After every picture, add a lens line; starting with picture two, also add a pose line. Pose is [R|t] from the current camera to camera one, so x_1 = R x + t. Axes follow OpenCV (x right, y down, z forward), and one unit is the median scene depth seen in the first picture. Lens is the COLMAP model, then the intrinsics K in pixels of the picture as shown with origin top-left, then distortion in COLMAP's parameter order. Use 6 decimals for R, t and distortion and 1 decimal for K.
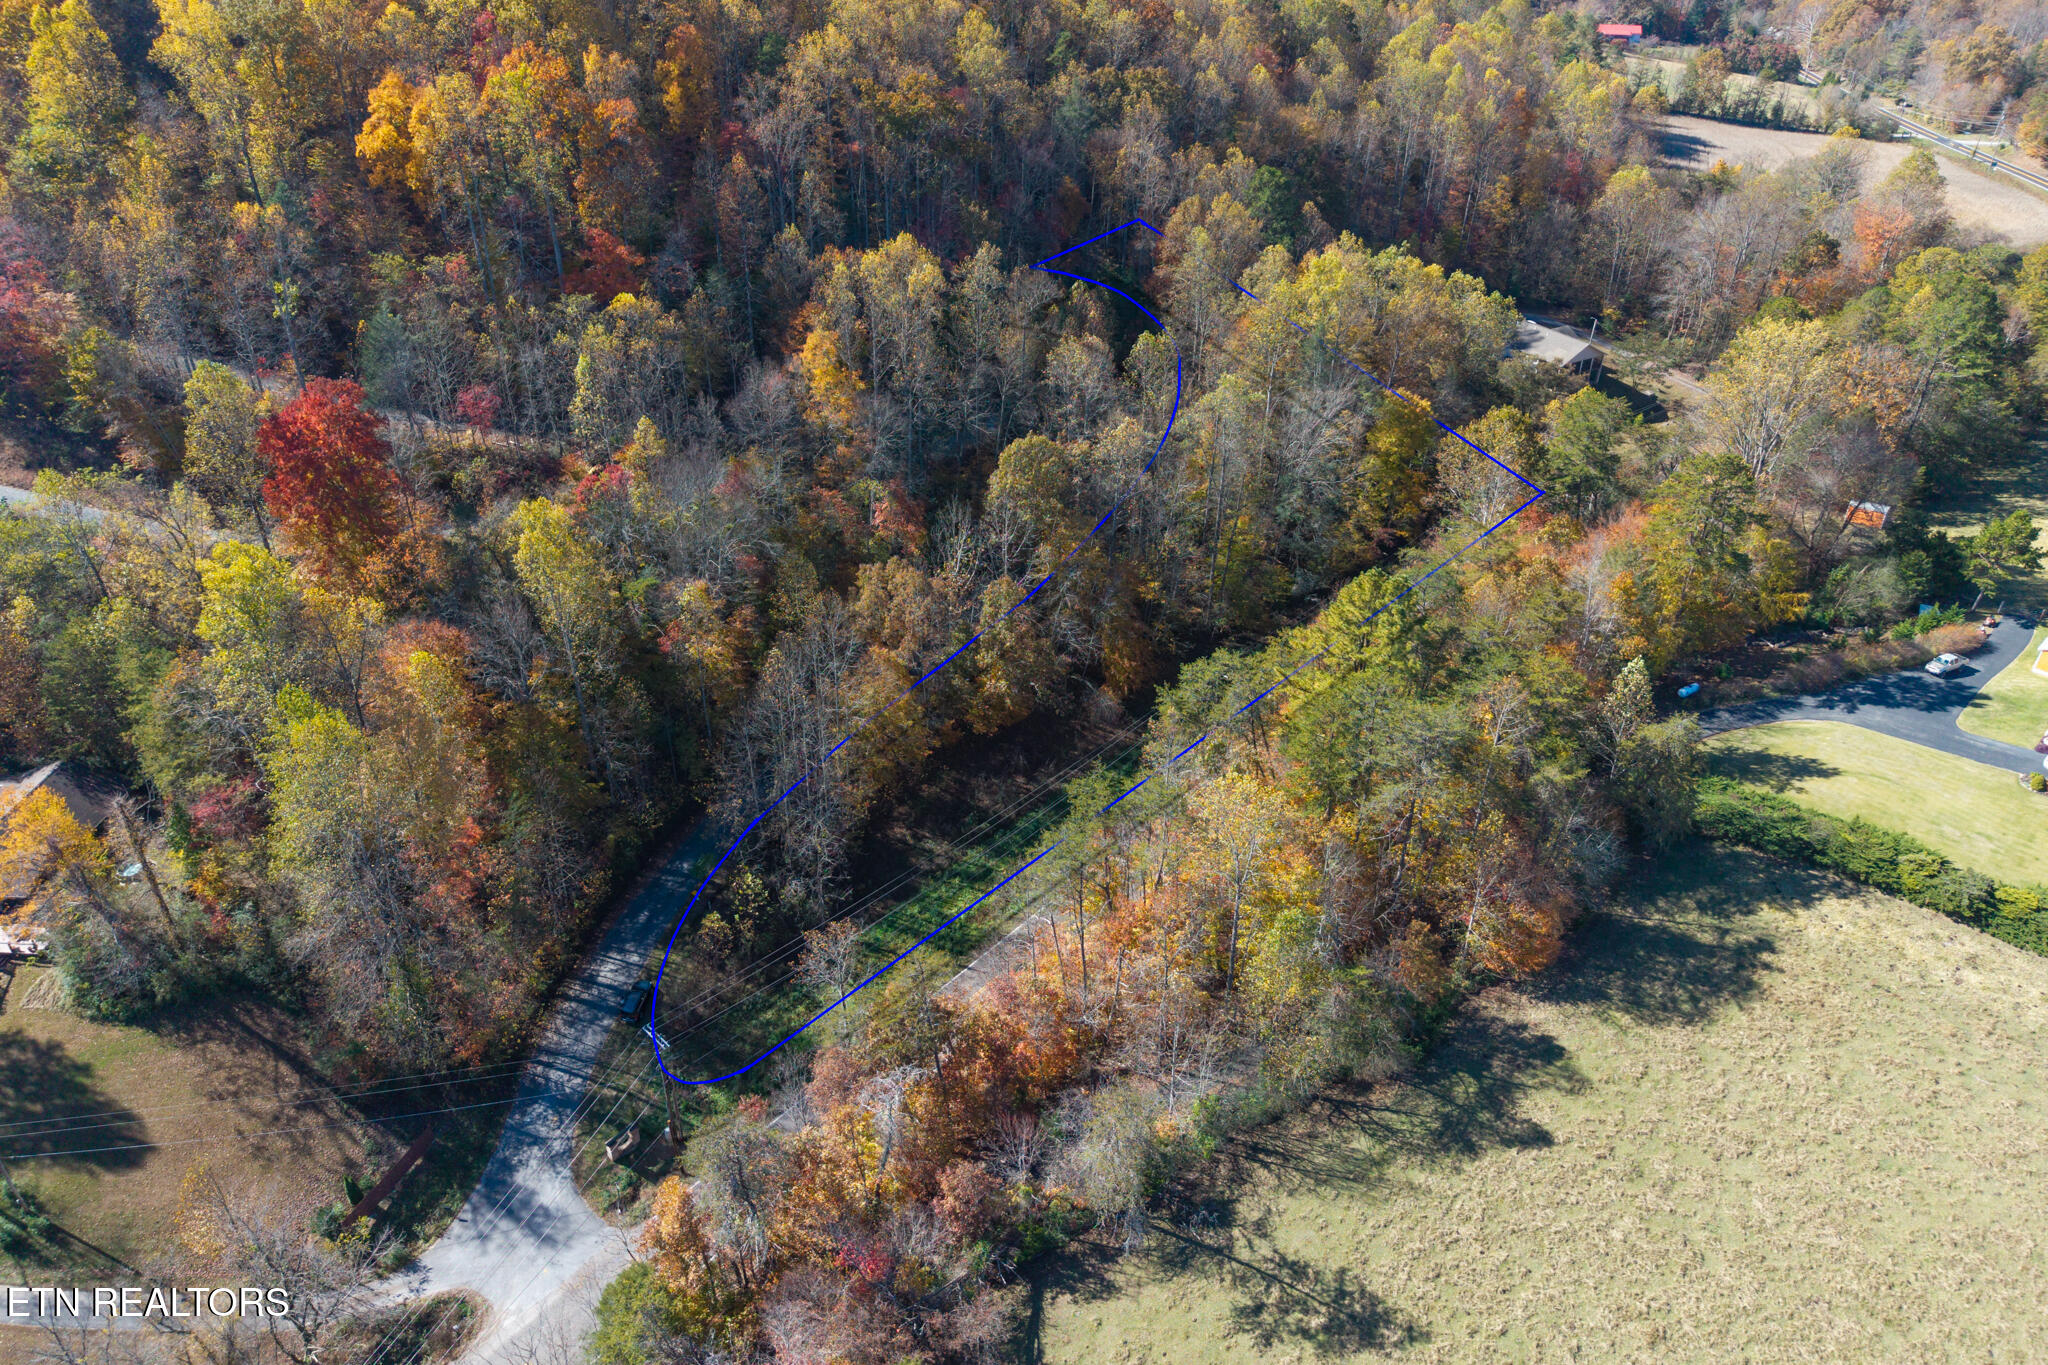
lens RADIAL K [[1366.8, 0, 1014.8], [0, 1366.8, 665.7], [0, 0, 1]] dist [0.010048, -0.011564]
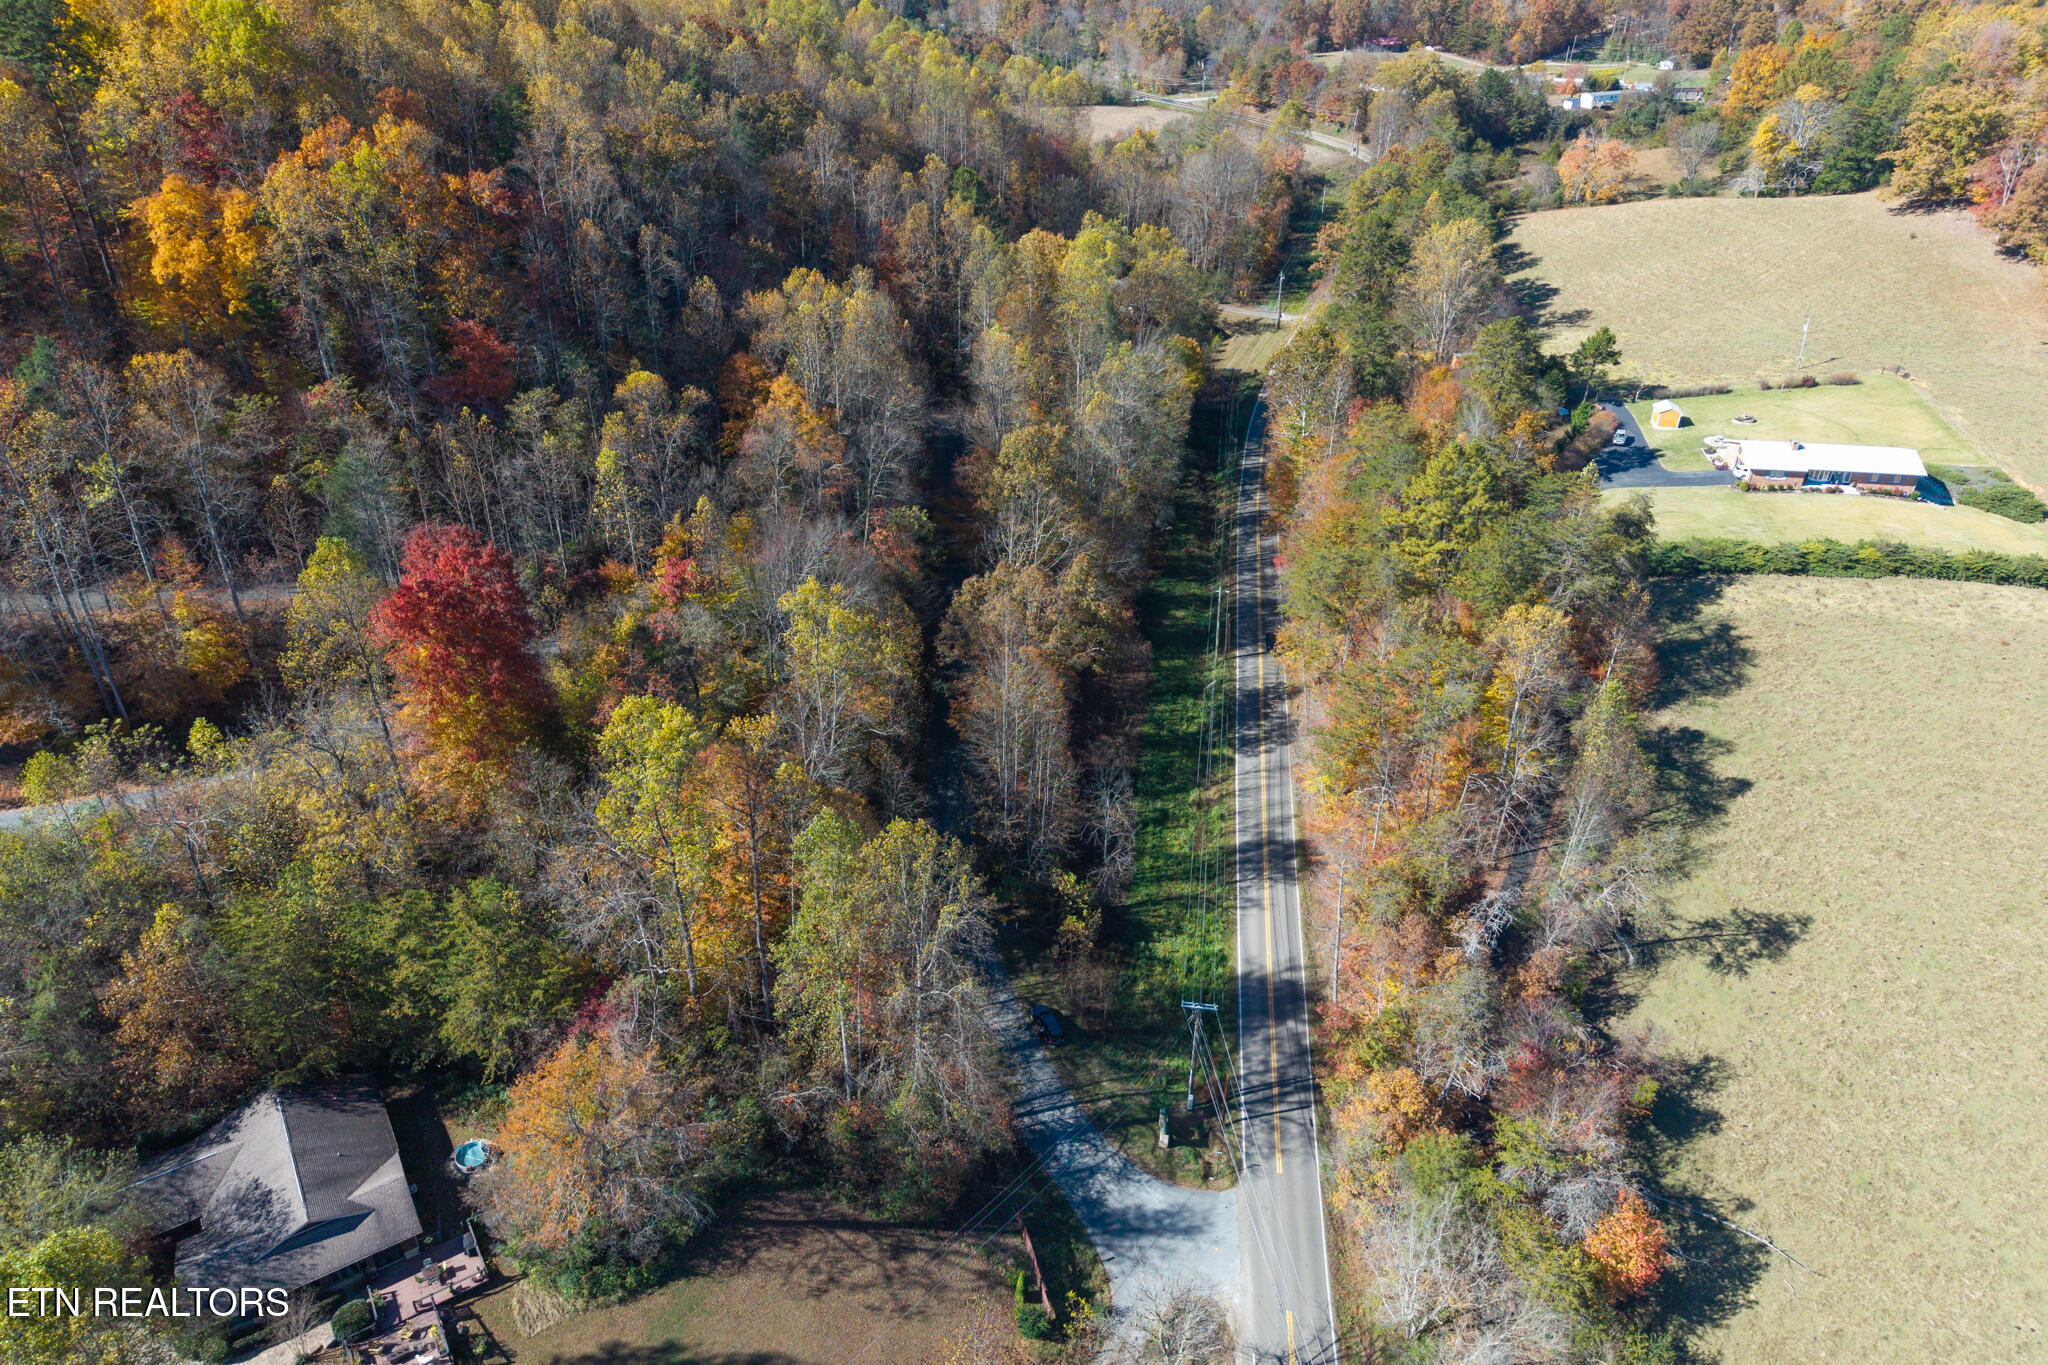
lens RADIAL K [[1366.8, 0, 1017.8], [0, 1366.8, 691.6], [0, 0, 1]] dist [0.010048, -0.011564]
pose [[0.809250, -0.315885, 0.495310, -0.673635], [0.316296, 0.944776, 0.085763, -0.077780], [-0.495048, 0.087261, 0.864473, 0.107591]]
